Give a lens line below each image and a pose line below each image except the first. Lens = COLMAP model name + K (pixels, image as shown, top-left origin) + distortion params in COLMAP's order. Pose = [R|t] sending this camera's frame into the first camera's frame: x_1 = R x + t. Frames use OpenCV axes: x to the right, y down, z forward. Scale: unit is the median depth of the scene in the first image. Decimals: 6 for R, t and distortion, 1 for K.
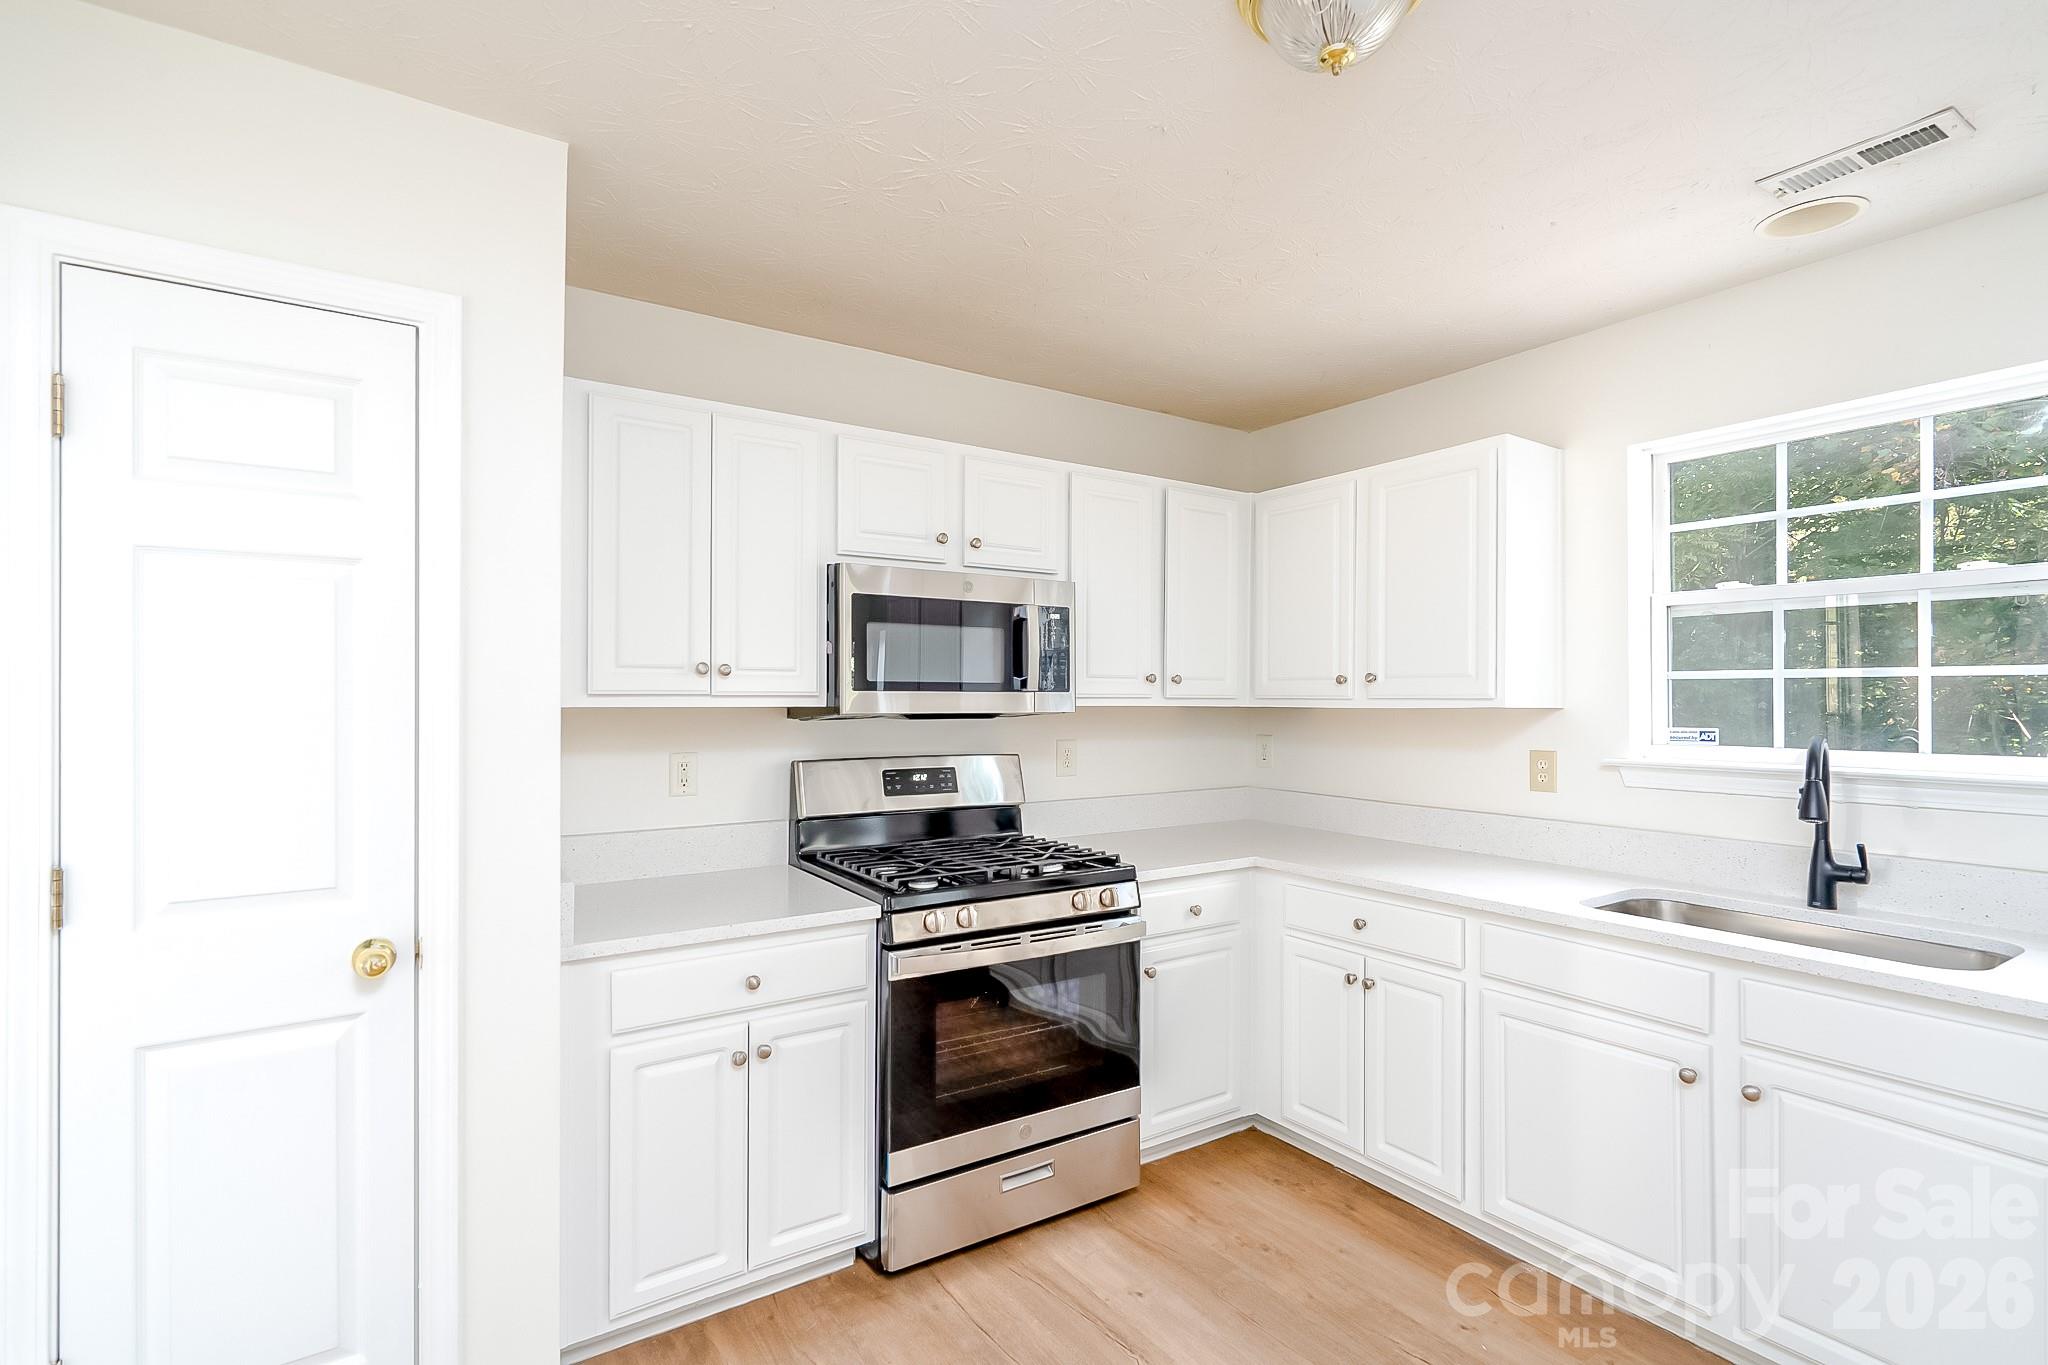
lens RADIAL K [[973.5, 0, 1022.2], [0, 973.5, 679.4], [0, 0, 1]] dist [0.002820, 0.000804]
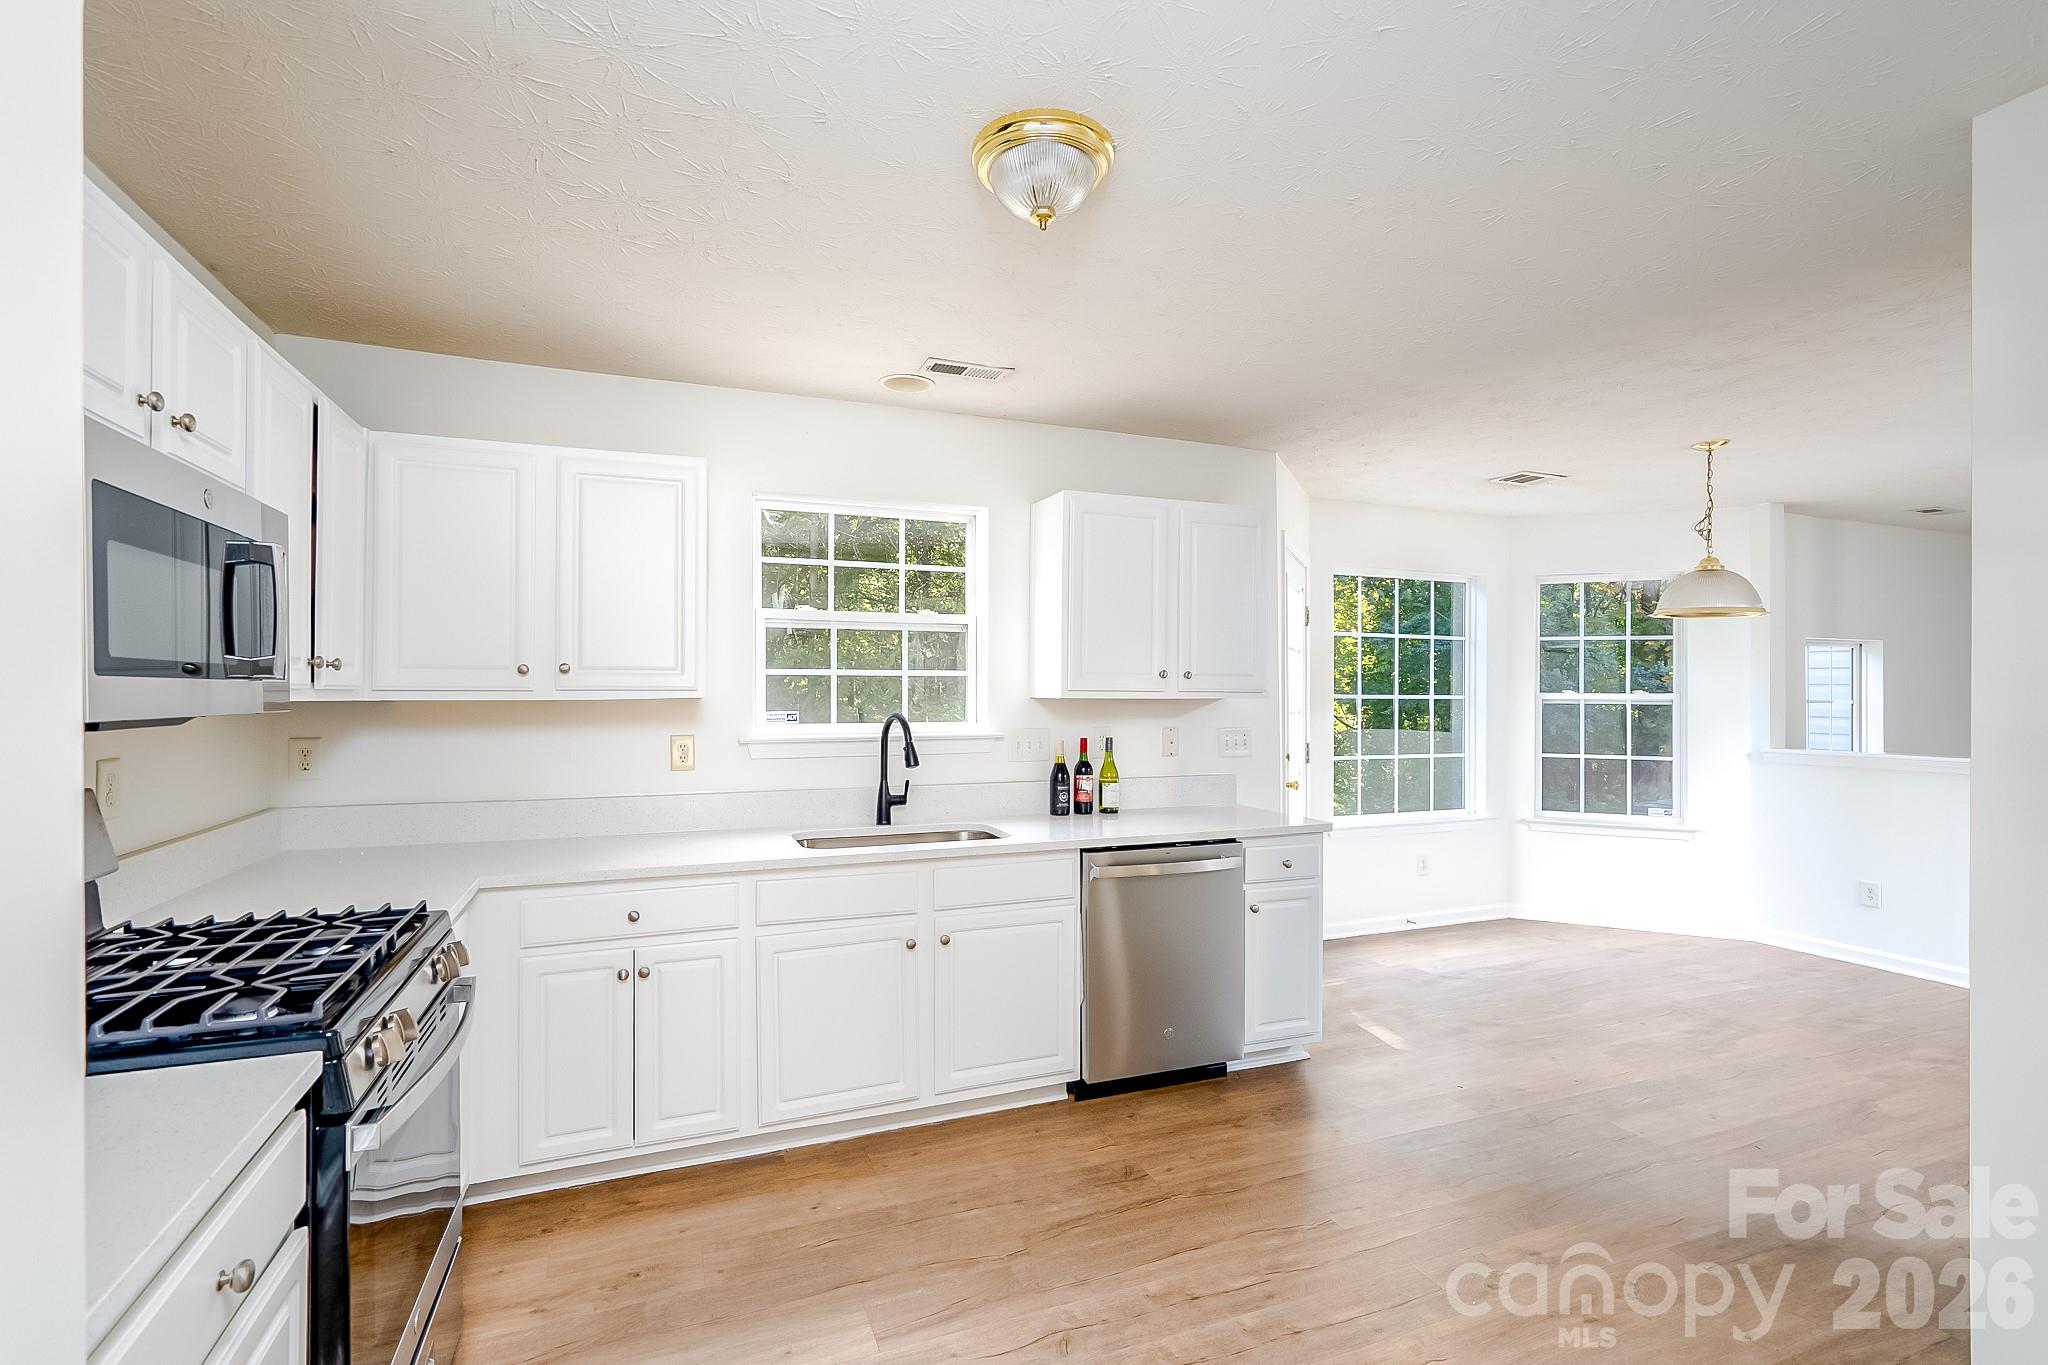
lens RADIAL K [[973.5, 0, 1012.2], [0, 973.5, 684.5], [0, 0, 1]] dist [0.002820, 0.000804]
pose [[0.177682, 0.006038, 0.984069, -0.629061], [-0.019133, 0.999813, -0.002680, 0.010876], [-0.983902, -0.018352, 0.177764, 0.498139]]
